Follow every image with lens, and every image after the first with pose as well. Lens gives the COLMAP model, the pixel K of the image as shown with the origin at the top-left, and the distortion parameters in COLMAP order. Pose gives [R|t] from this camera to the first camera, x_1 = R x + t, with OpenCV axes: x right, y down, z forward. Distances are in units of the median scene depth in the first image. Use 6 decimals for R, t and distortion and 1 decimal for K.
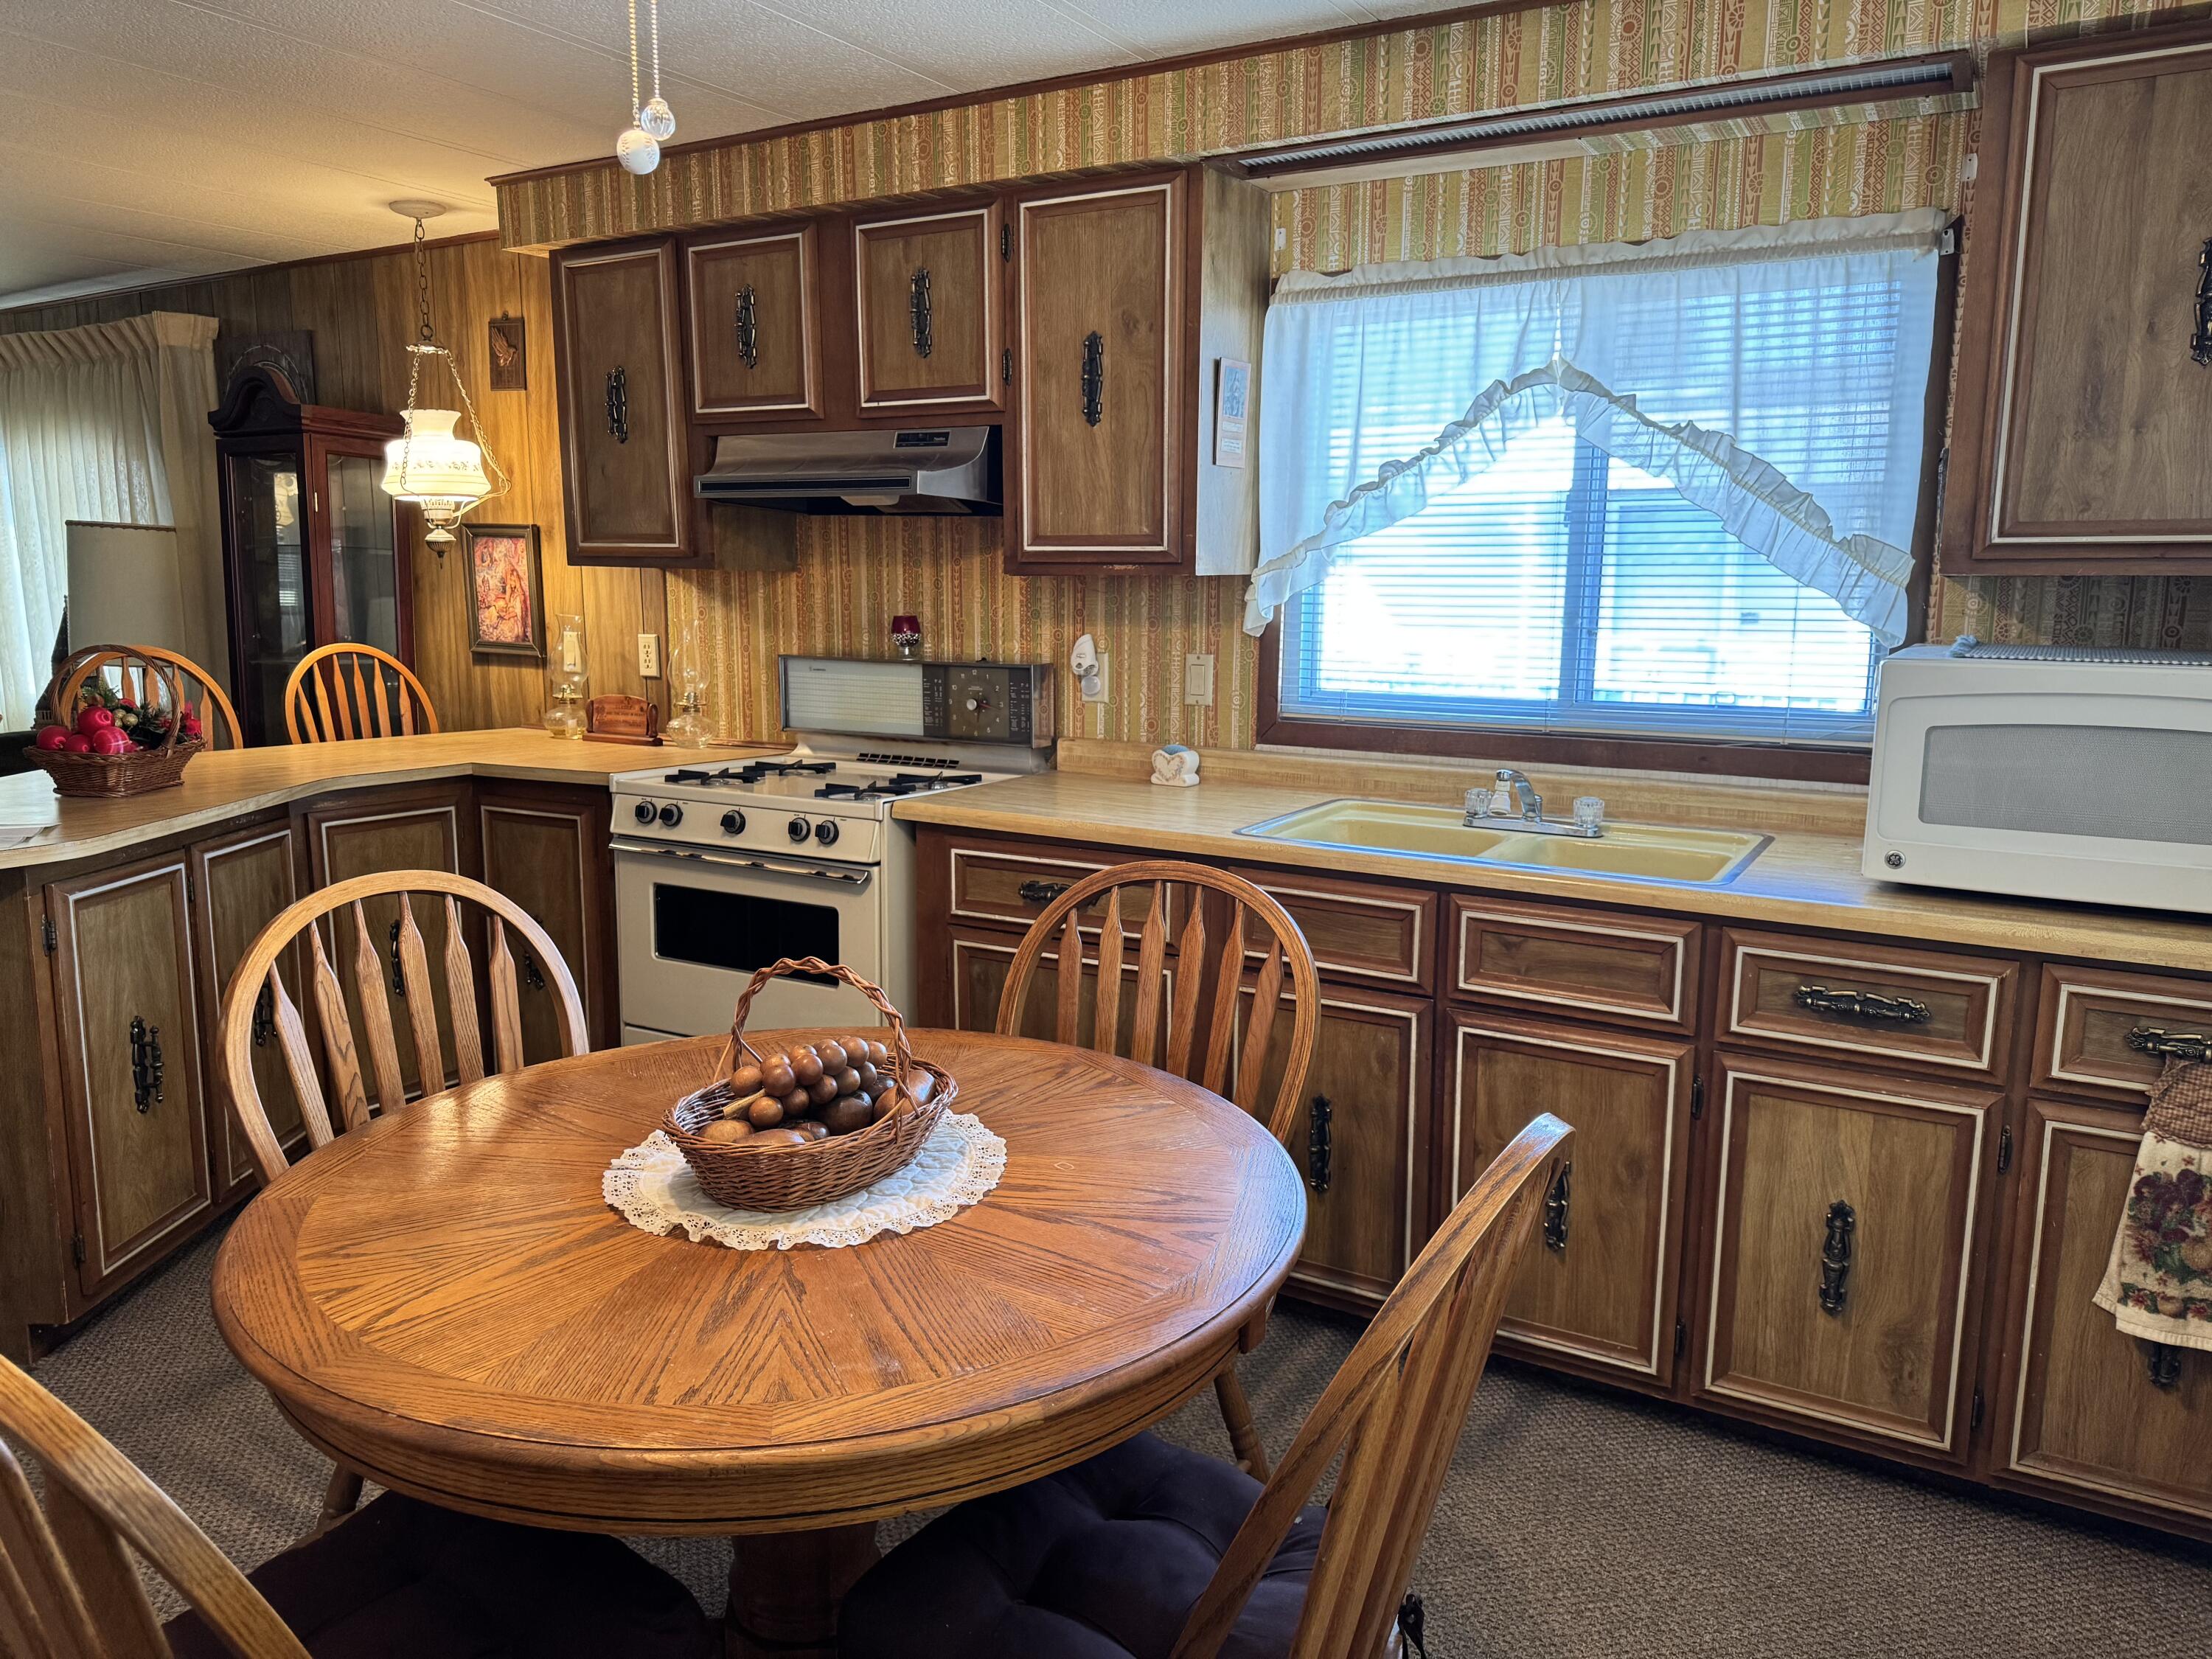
lens RADIAL K [[1557.0, 0, 1106.0], [0, 1557.0, 829.5], [0, 0, 1]] dist [0.137283, -0.220419]
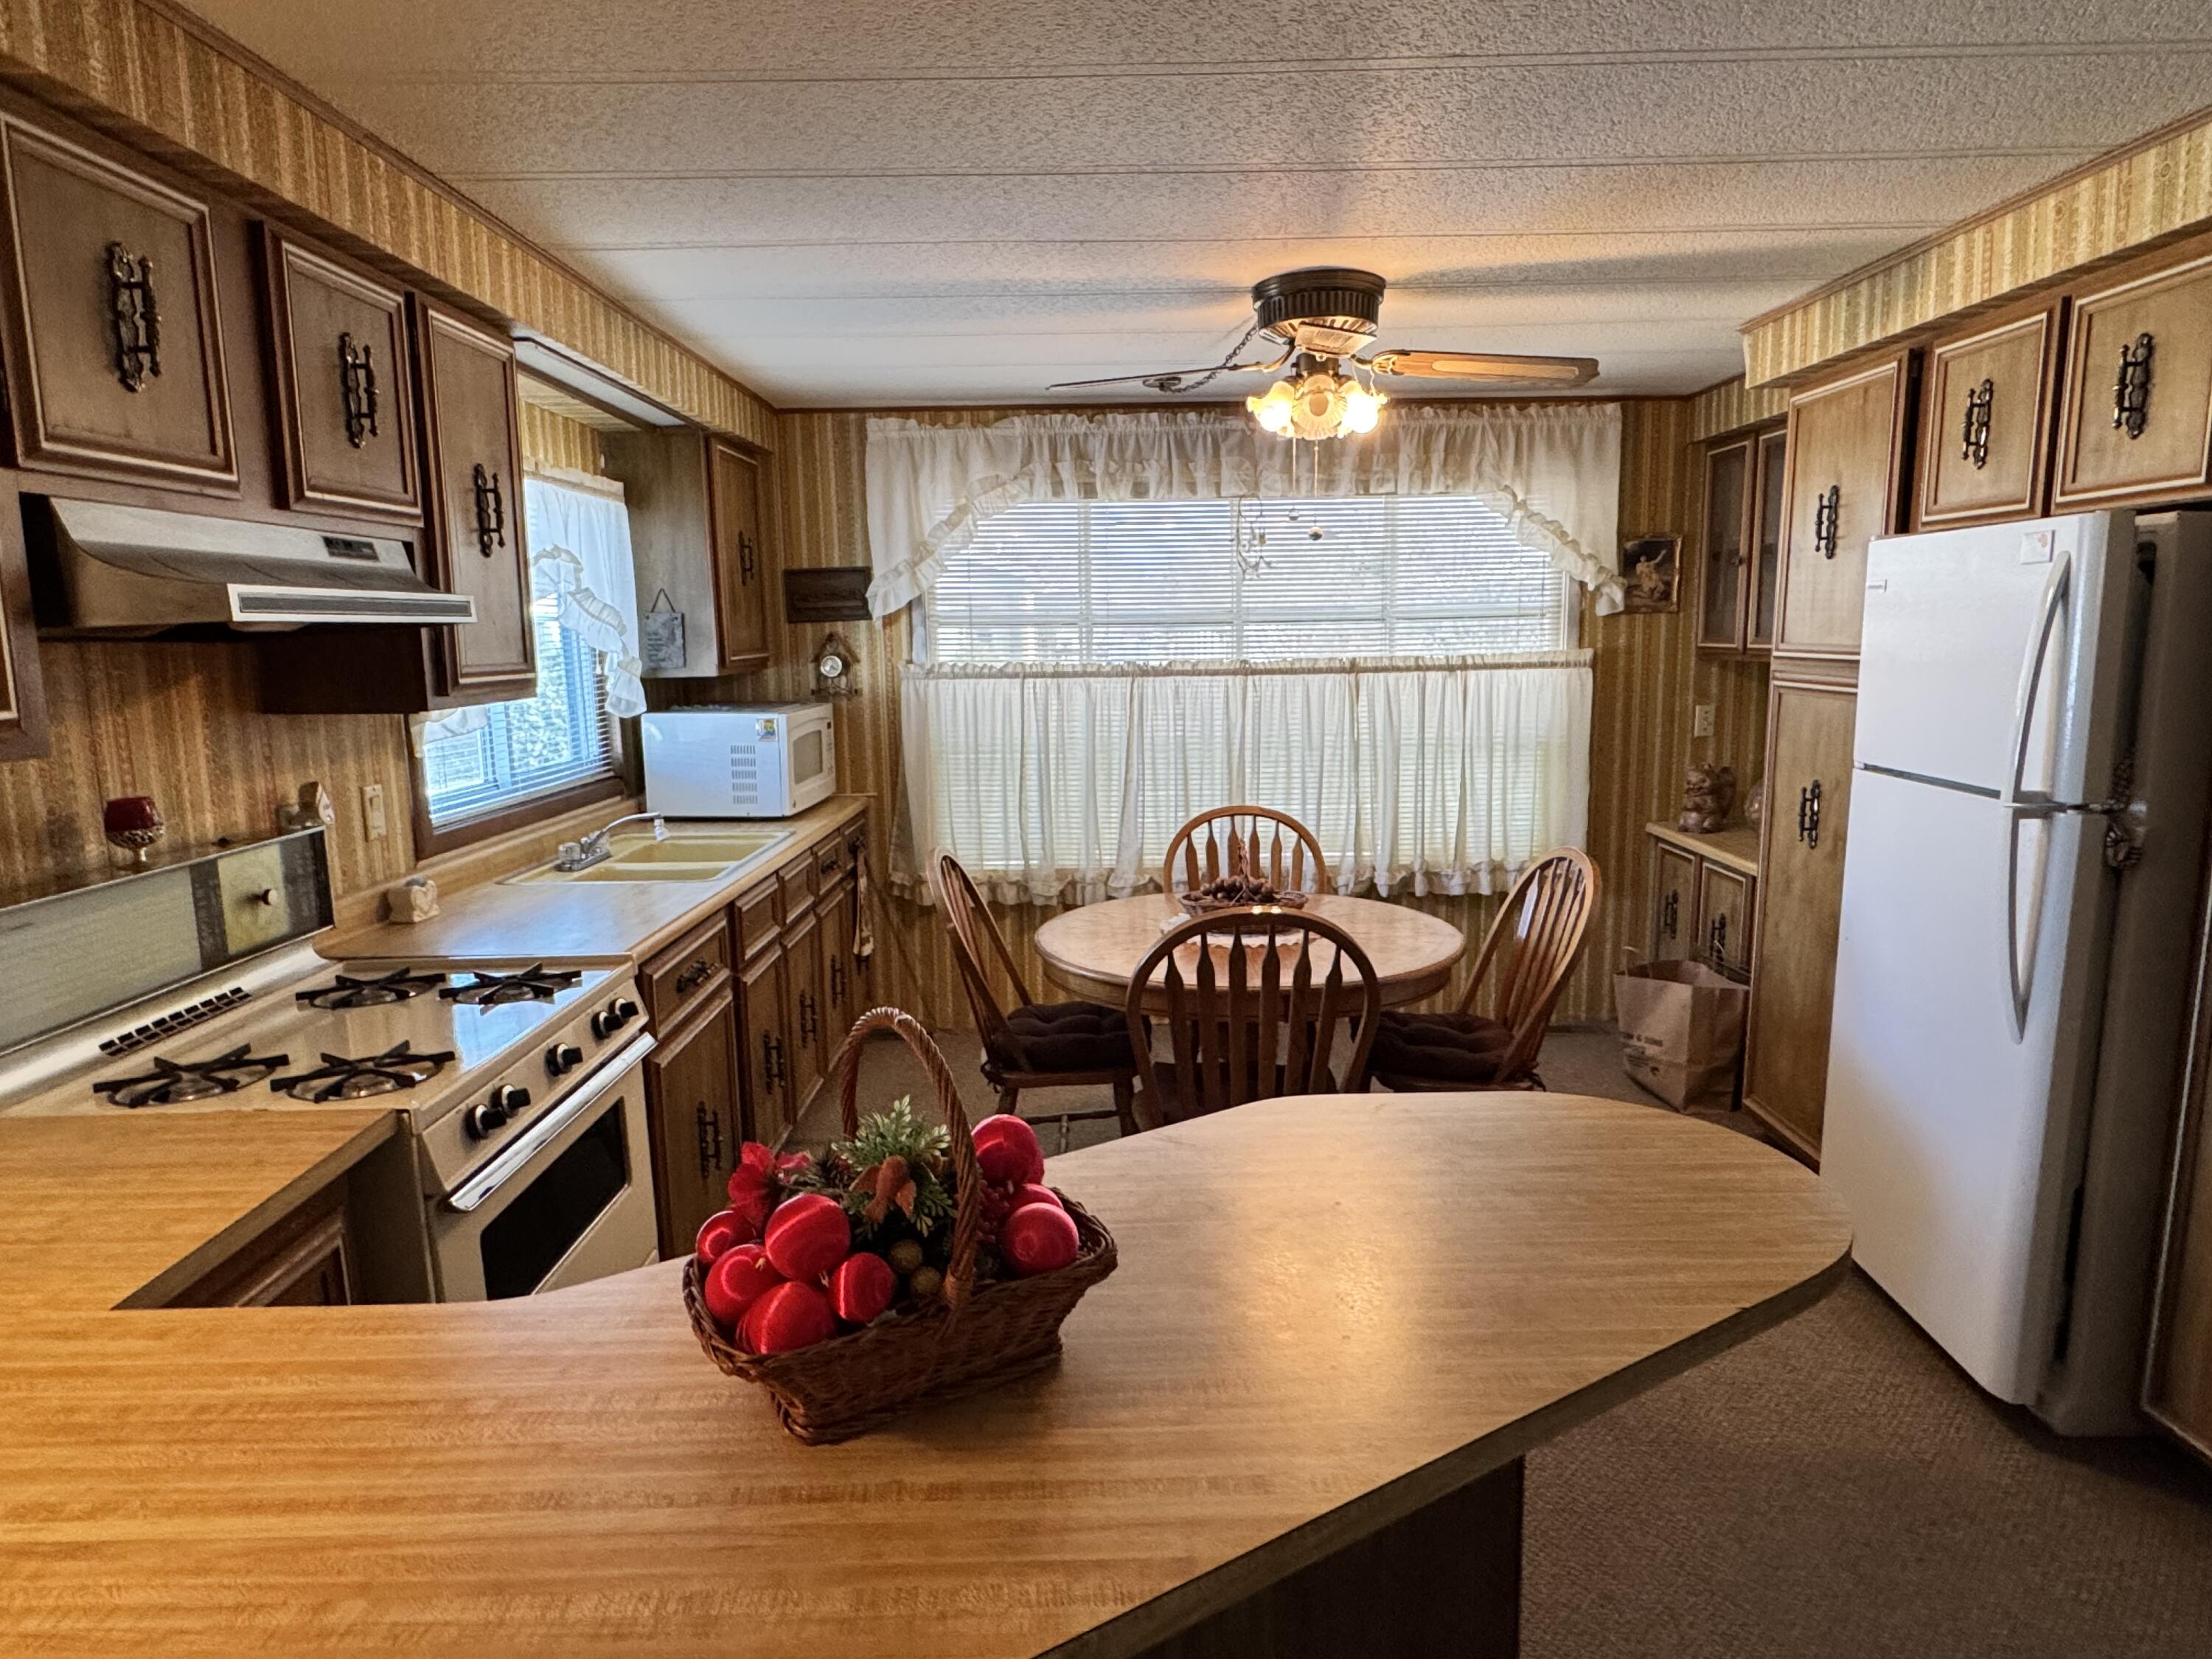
lens RADIAL K [[1285.7, 0, 1113.8], [0, 1285.7, 824.3], [0, 0, 1]] dist [0.000942, -0.002266]
pose [[-0.516294, -0.134610, 0.845766, -0.733826], [0.136329, 0.962059, 0.236340, -0.187050], [-0.845491, 0.237323, -0.478354, 0.878275]]
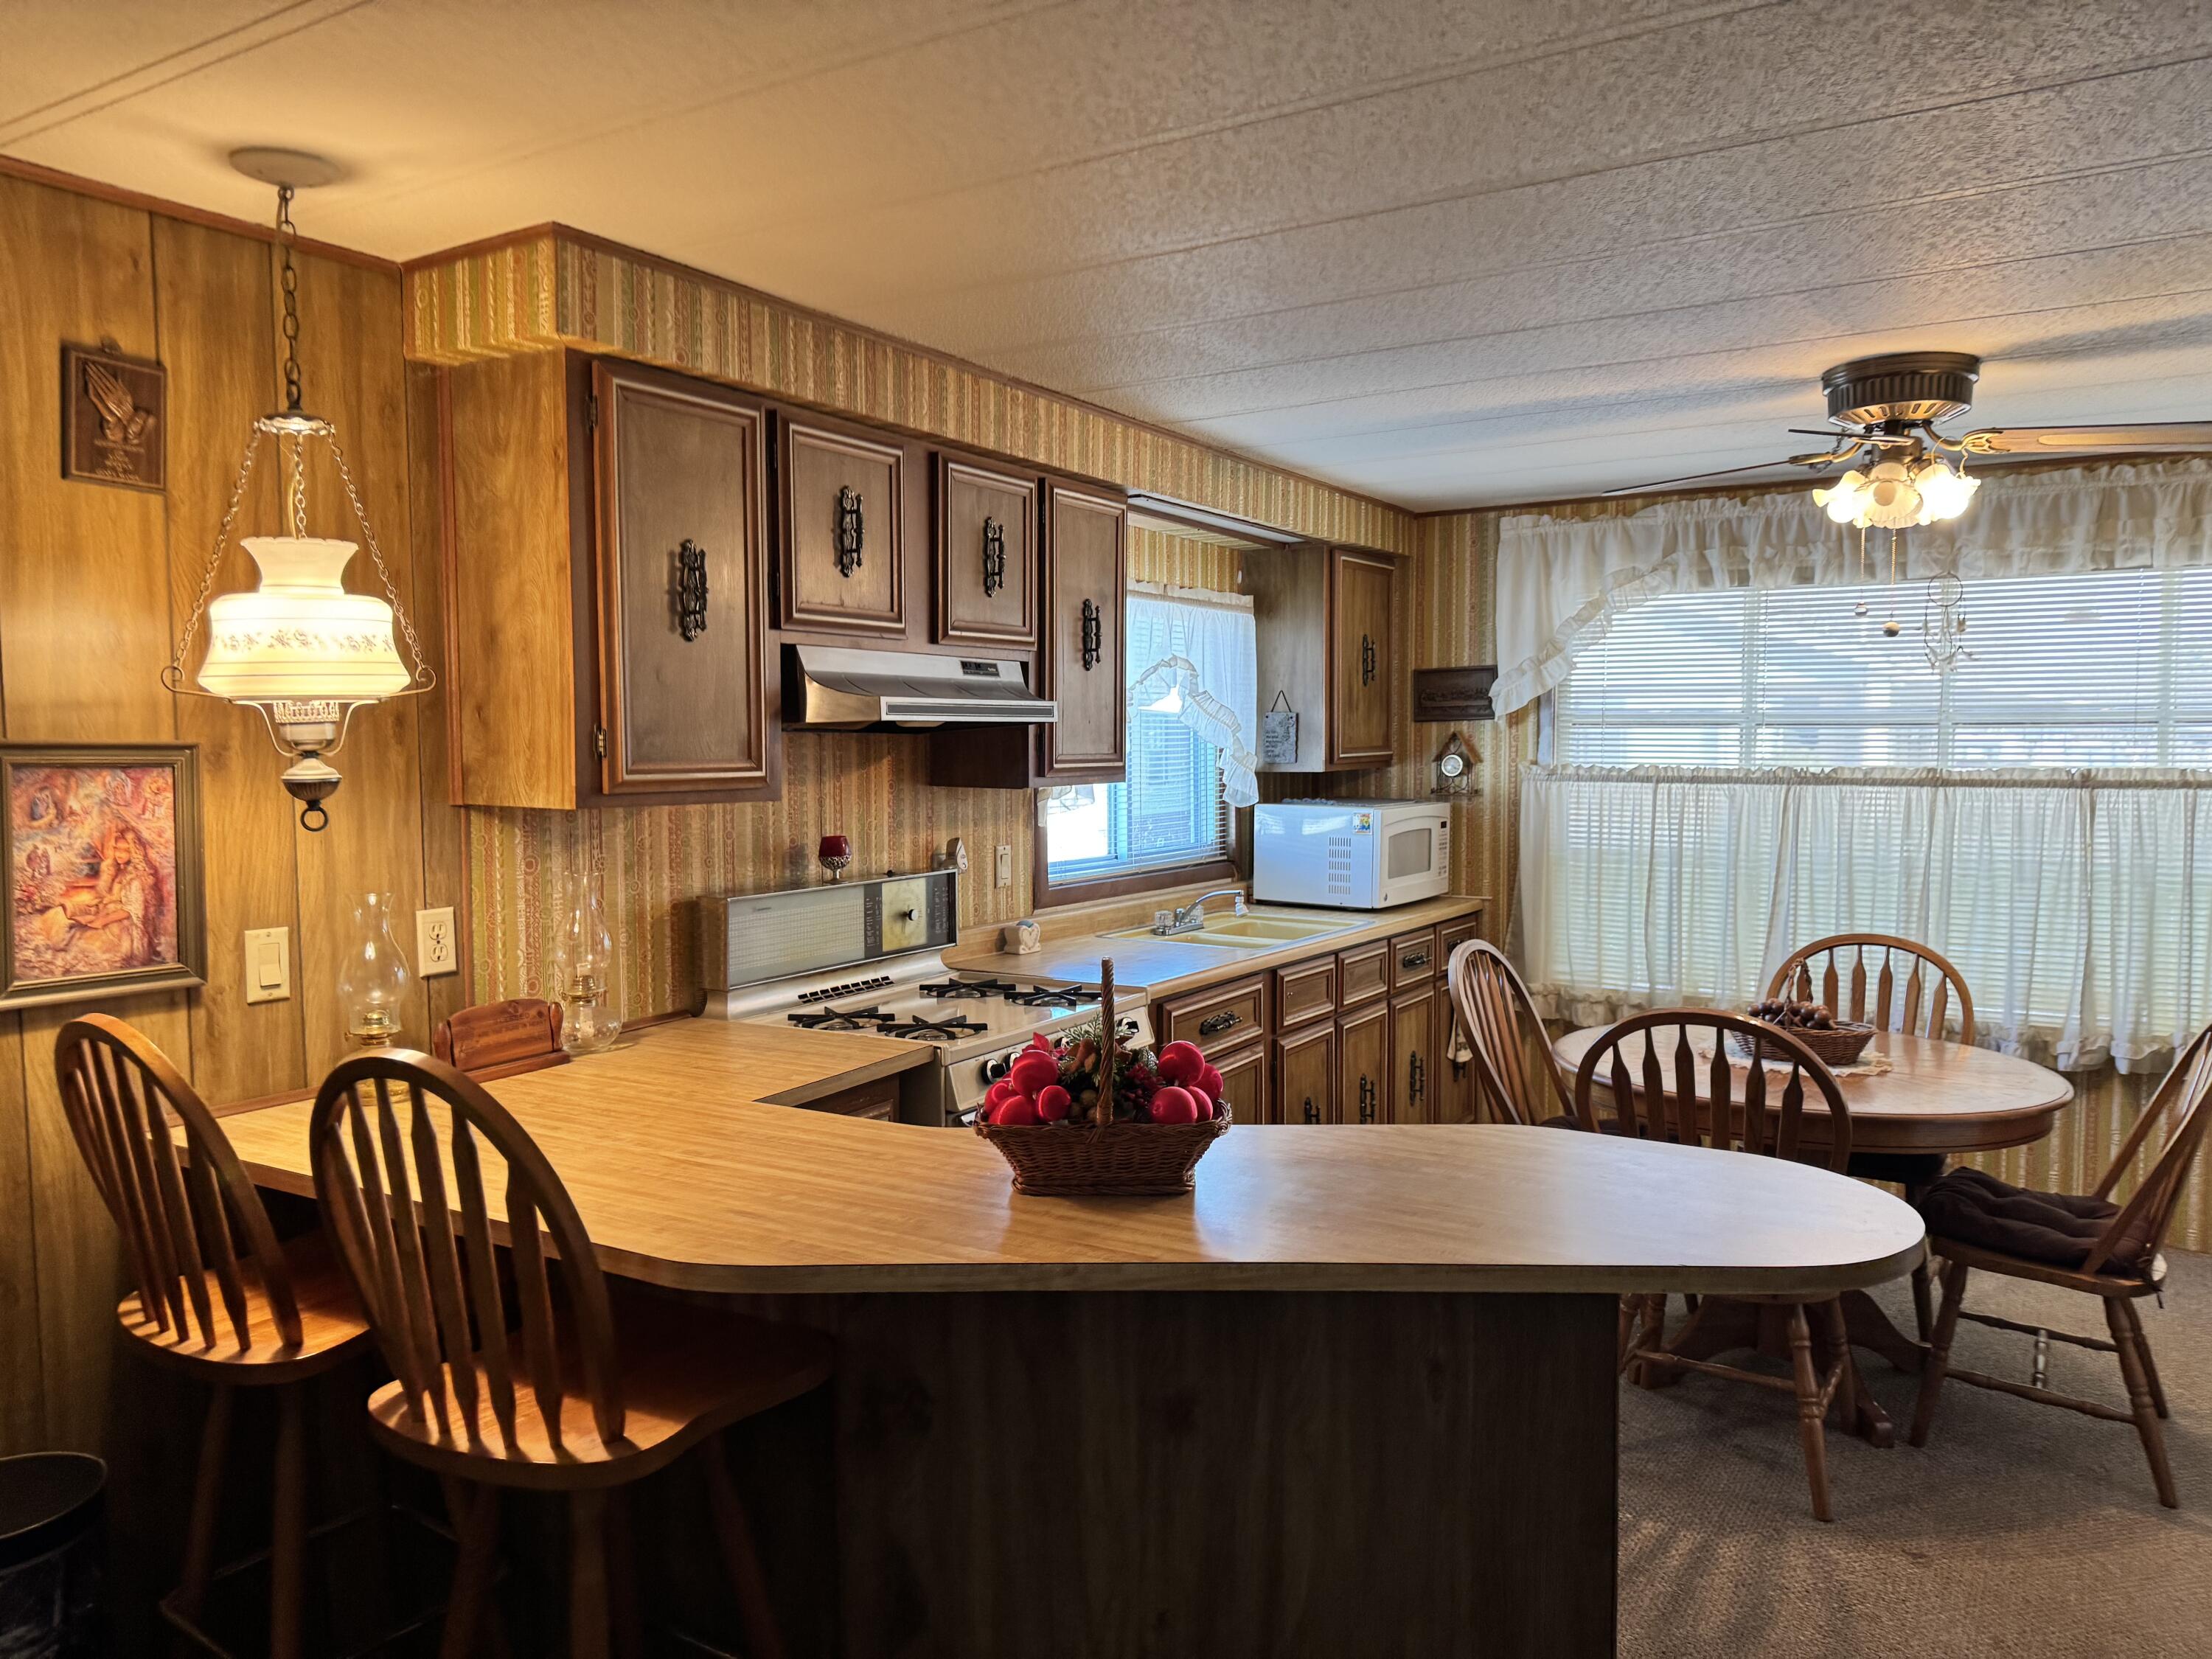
lens RADIAL K [[1557.0, 0, 1106.0], [0, 1557.0, 829.5], [0, 0, 1]] dist [0.137283, -0.220419]
pose [[0.014597, -0.074482, 0.997116, -1.013247], [0.153233, 0.985609, 0.071379, -0.175528], [-0.988082, 0.151749, 0.025800, 0.781438]]
